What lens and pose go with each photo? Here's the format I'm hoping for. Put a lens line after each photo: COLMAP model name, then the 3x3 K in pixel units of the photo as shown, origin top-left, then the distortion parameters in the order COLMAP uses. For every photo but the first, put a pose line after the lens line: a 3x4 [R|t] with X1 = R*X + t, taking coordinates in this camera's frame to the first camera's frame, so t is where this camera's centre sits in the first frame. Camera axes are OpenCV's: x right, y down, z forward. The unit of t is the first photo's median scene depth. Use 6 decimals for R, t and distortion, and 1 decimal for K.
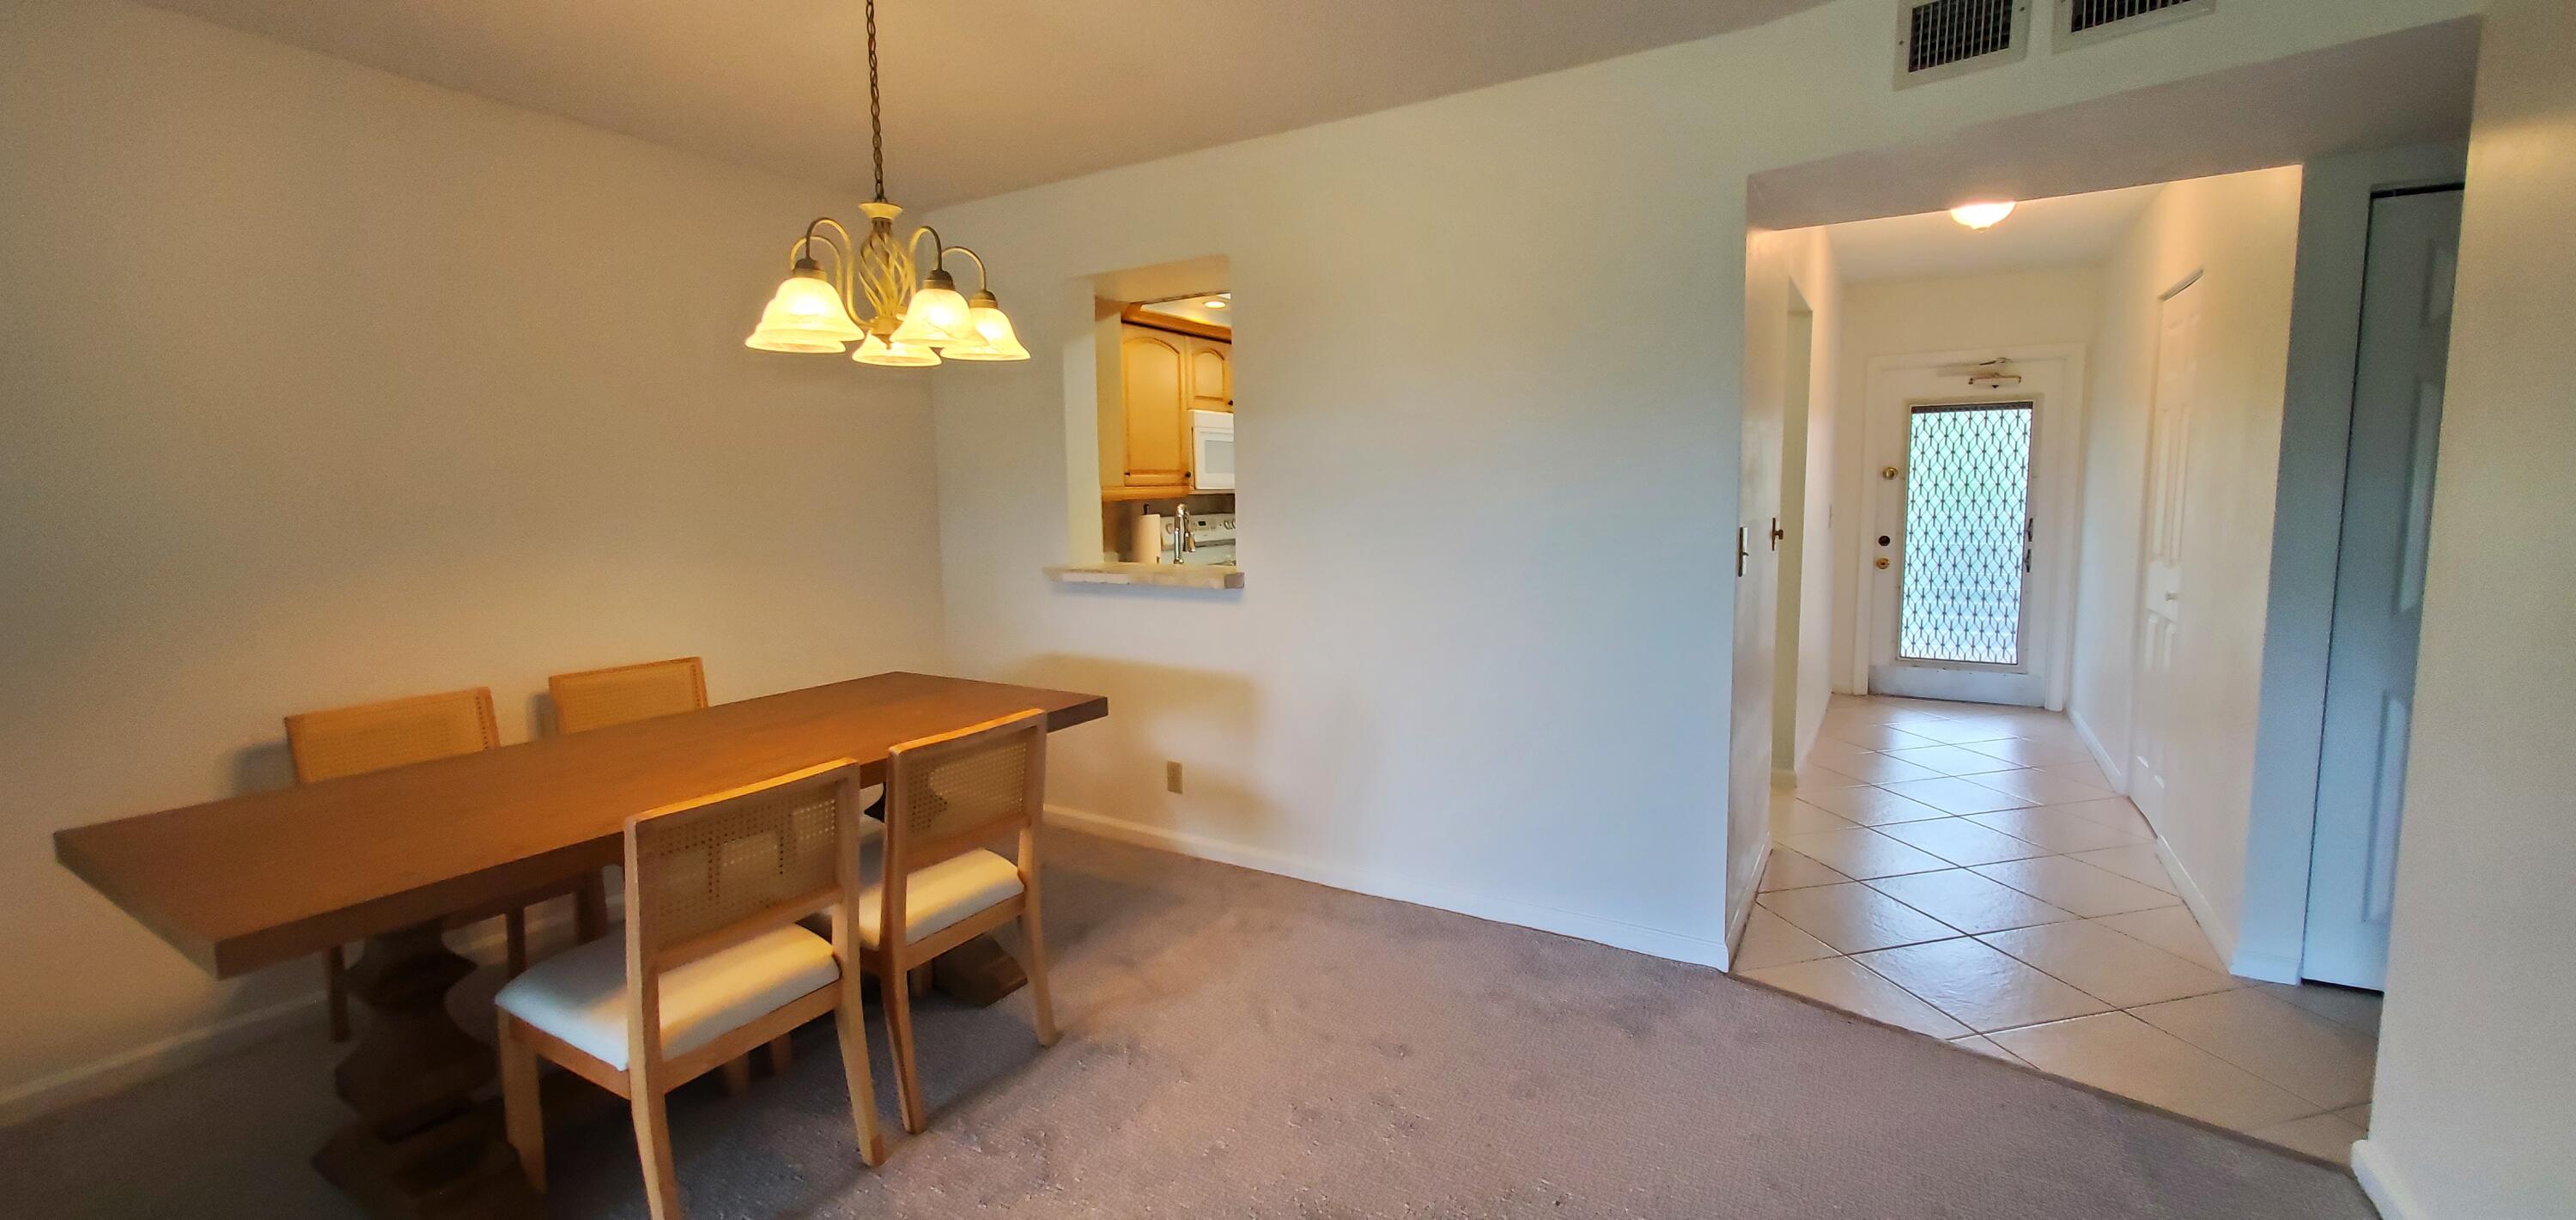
lens RADIAL K [[1023.7, 0, 1286.6], [0, 1023.7, 597.6], [0, 0, 1]] dist [-0.003104, 0.000226]
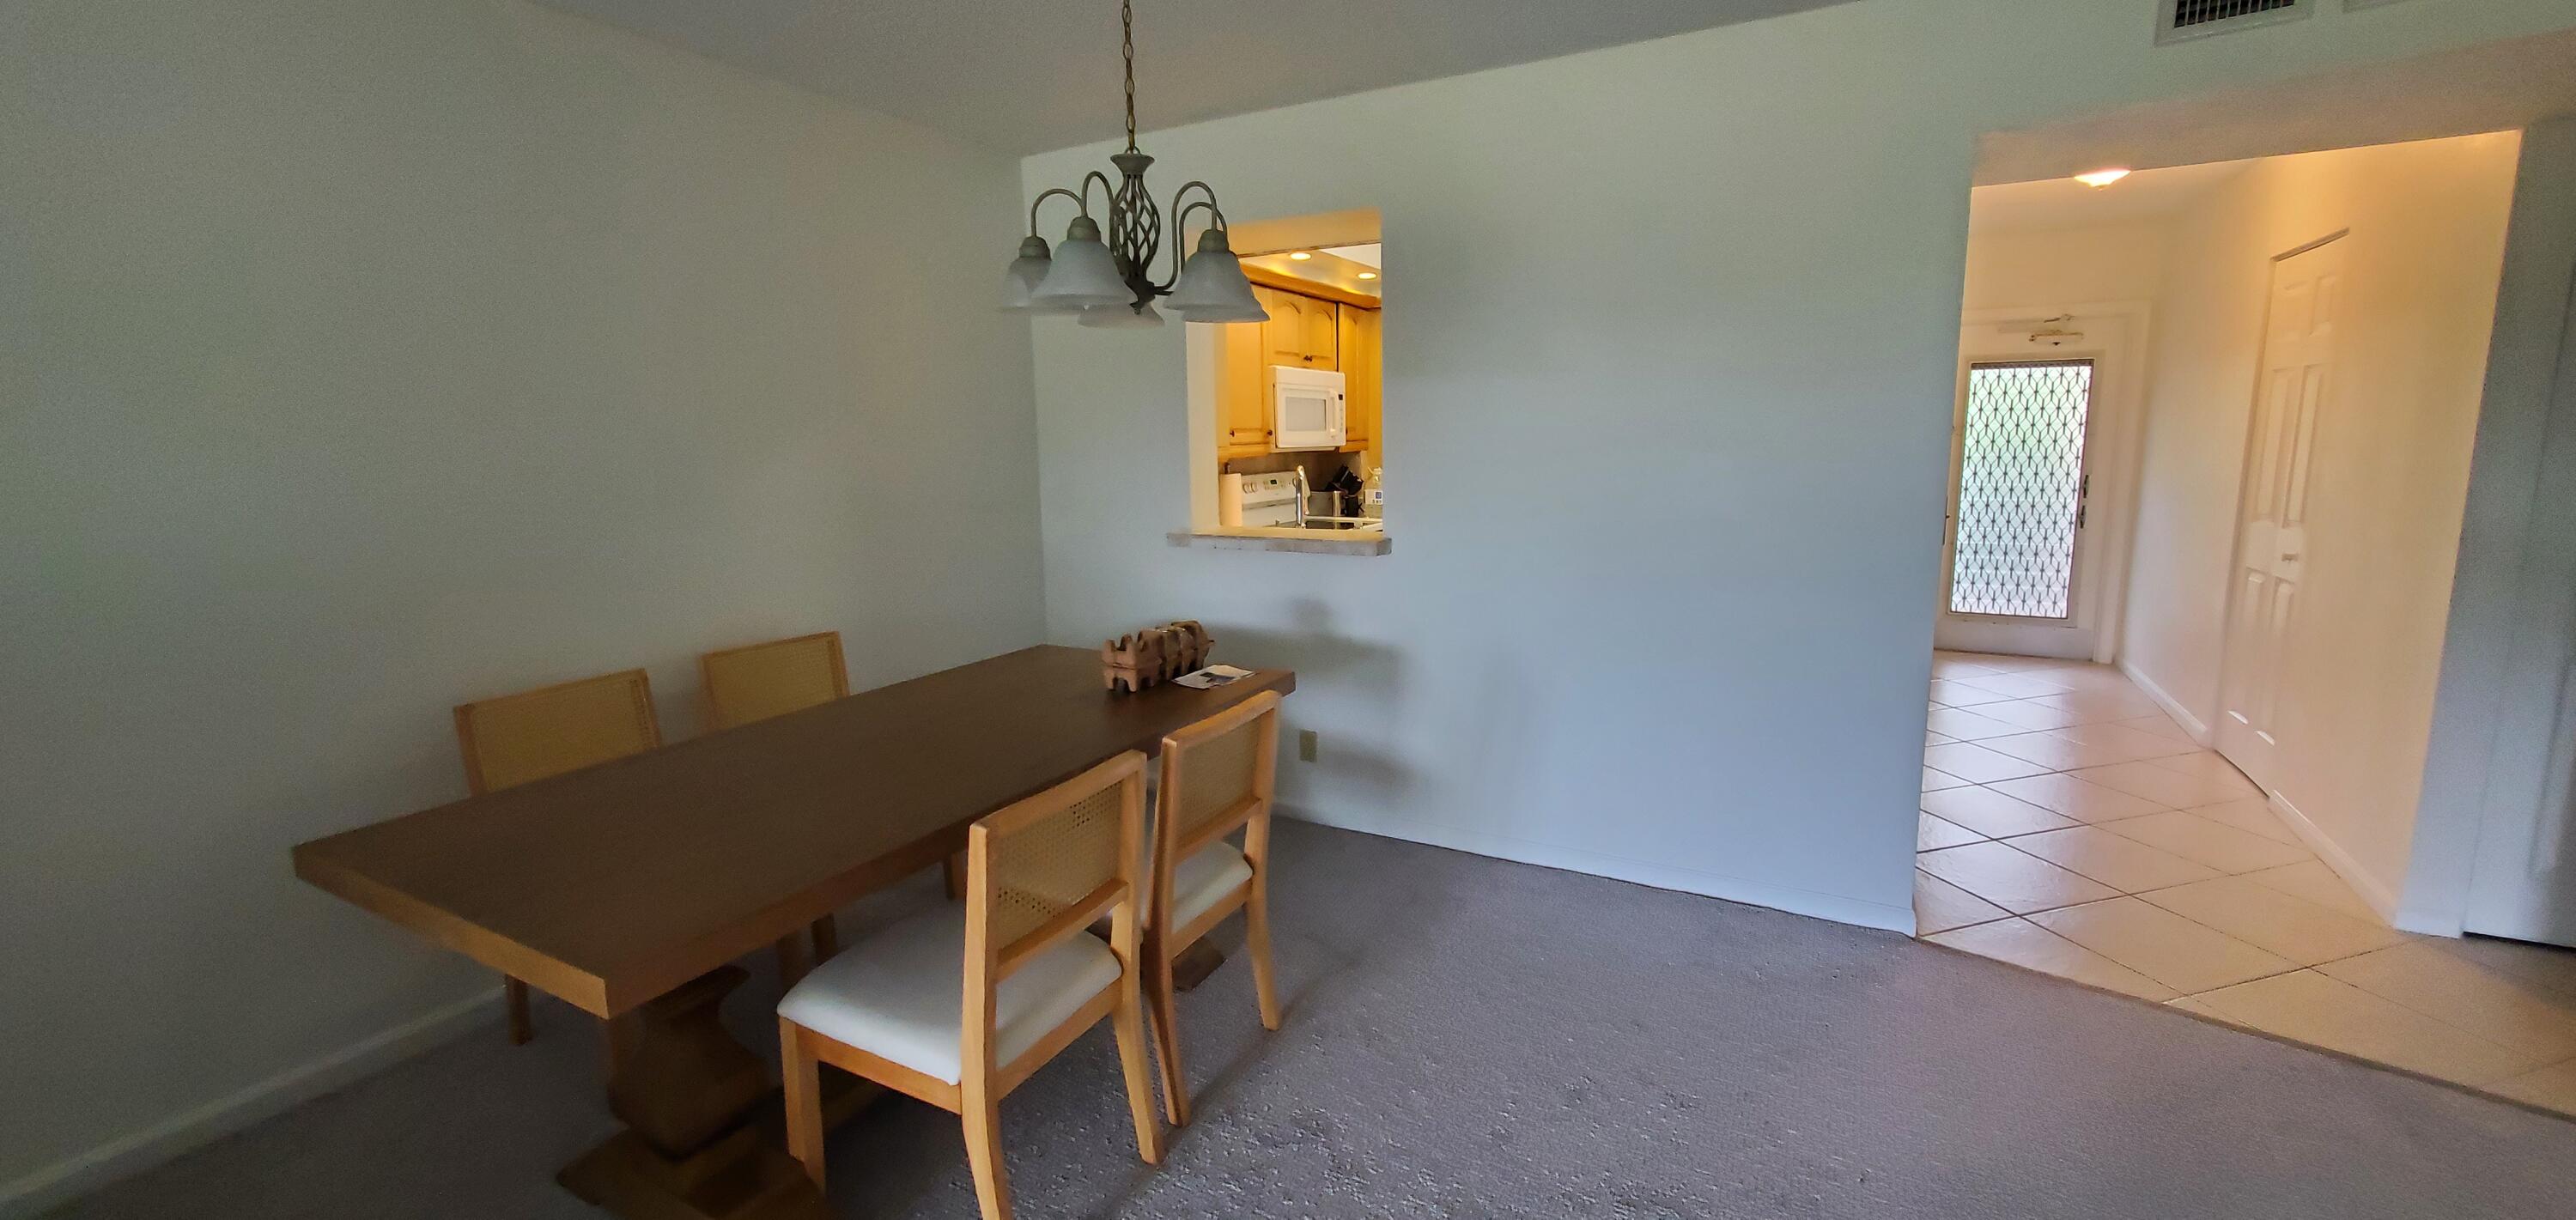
lens RADIAL K [[1023.7, 0, 1285.4], [0, 1023.7, 597.7], [0, 0, 1]] dist [-0.003104, 0.000226]
pose [[0.999003, -0.007284, 0.044042, -0.152240], [0.005089, 0.998749, 0.049751, -0.014164], [-0.044349, -0.049478, 0.997790, 0.023570]]
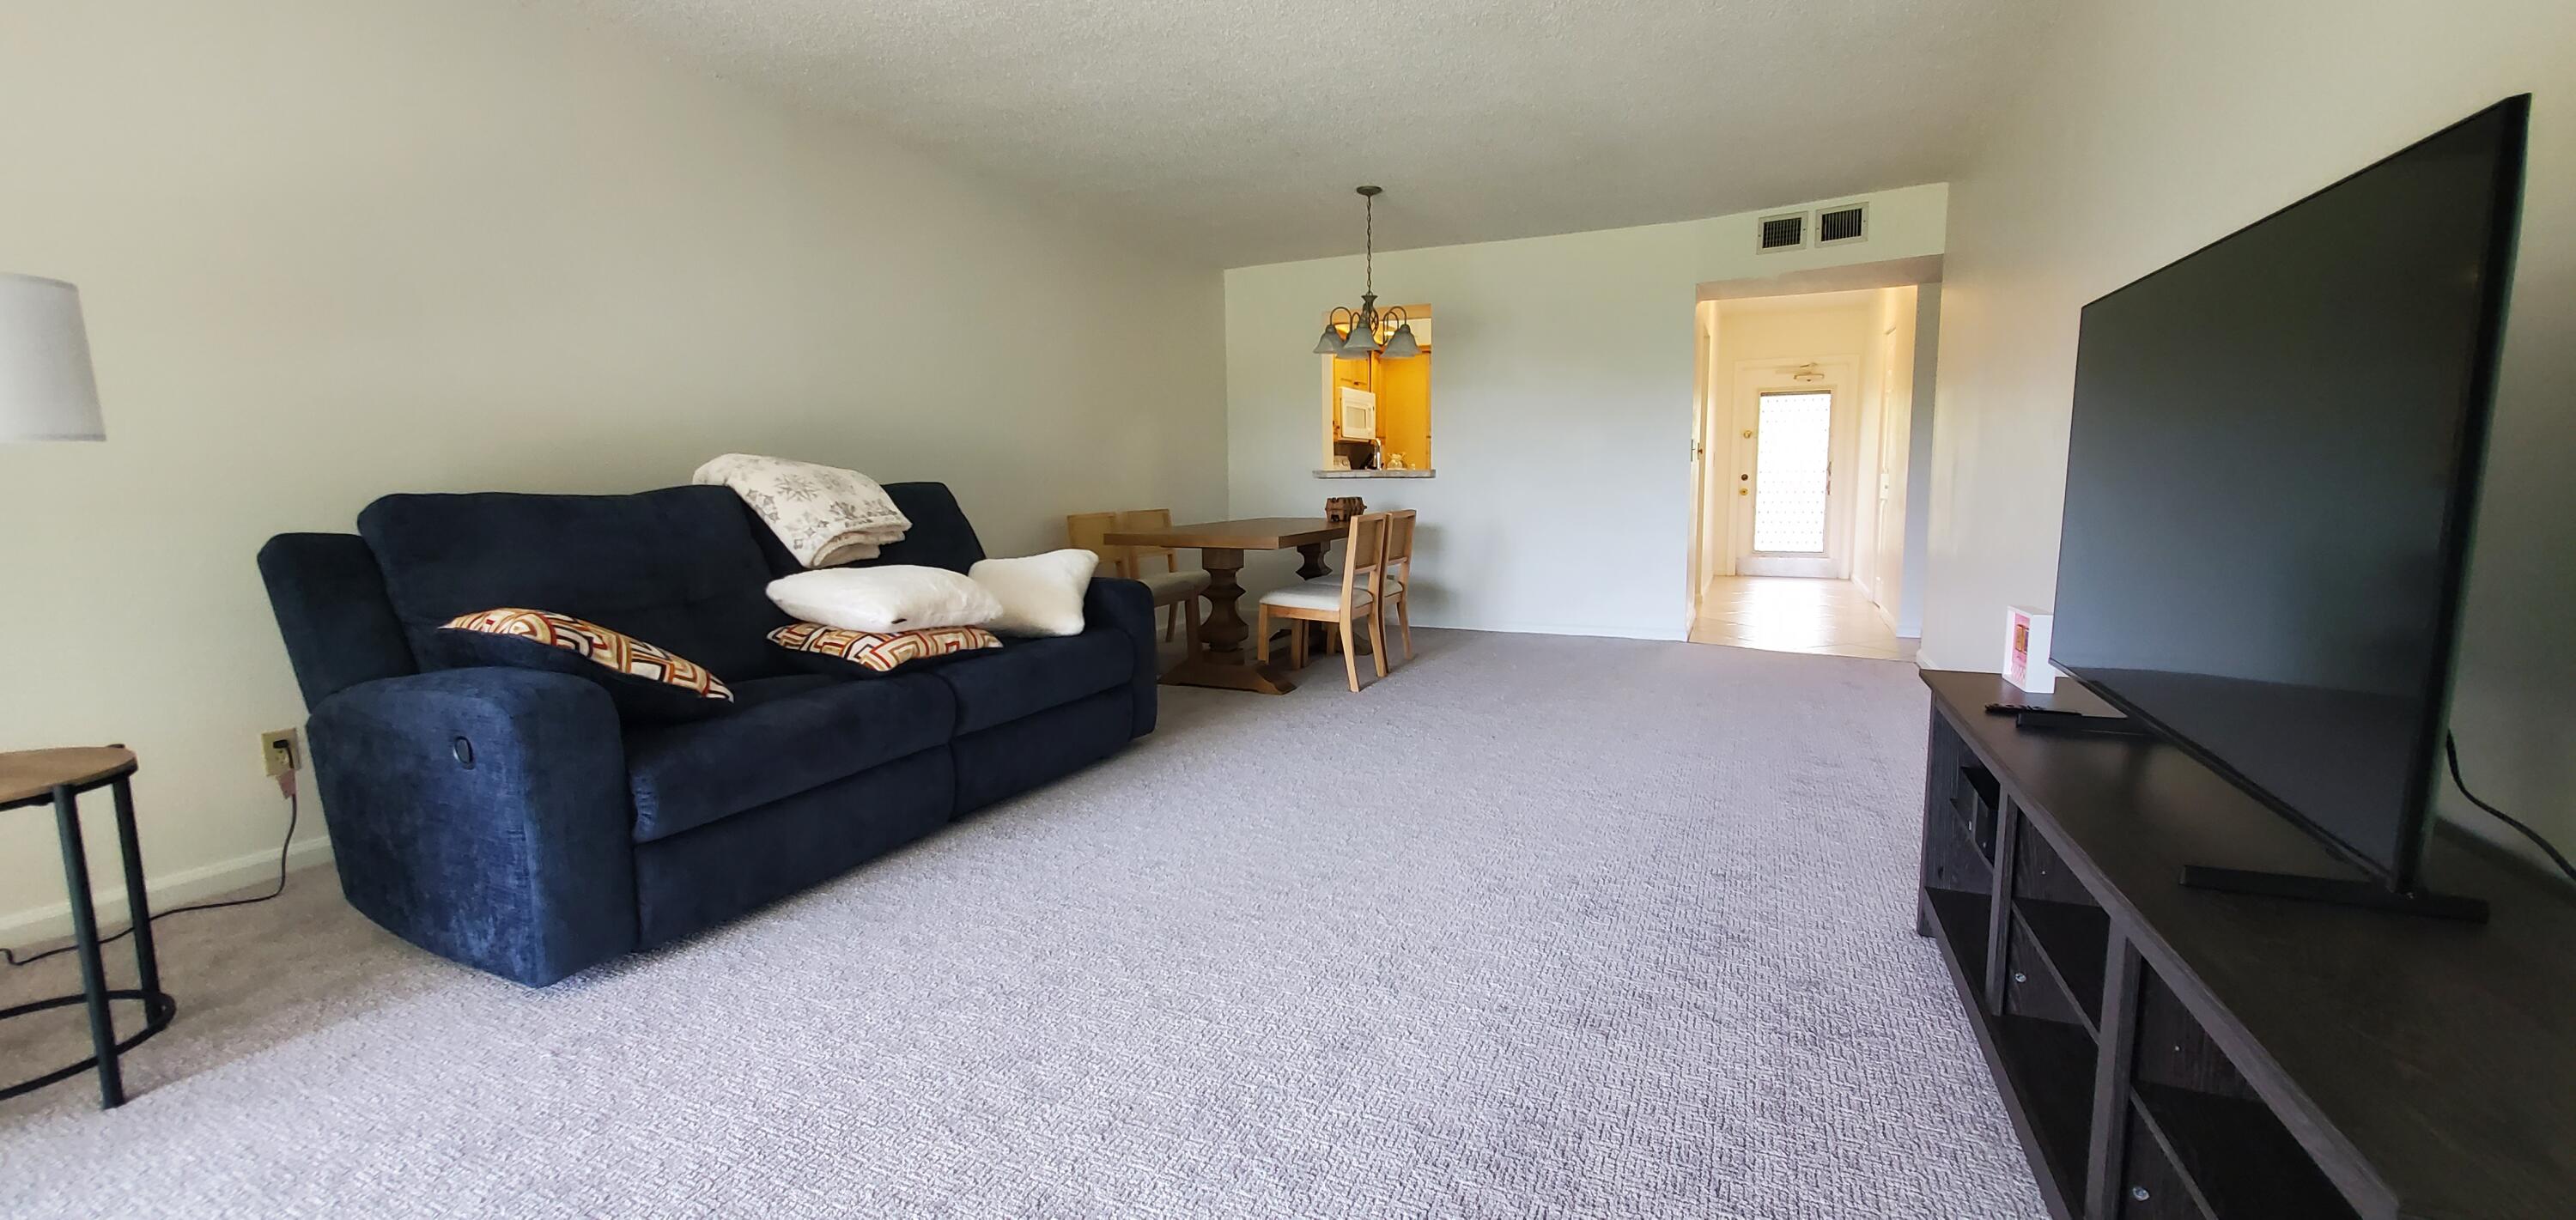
lens RADIAL K [[1023.7, 0, 1272.7], [0, 1023.7, 595.3], [0, 0, 1]] dist [-0.003104, 0.000226]
pose [[0.994331, -0.007357, 0.106073, -0.452038], [0.006493, 0.999943, 0.008495, 0.158313], [-0.106129, -0.007758, 0.994322, -0.724161]]
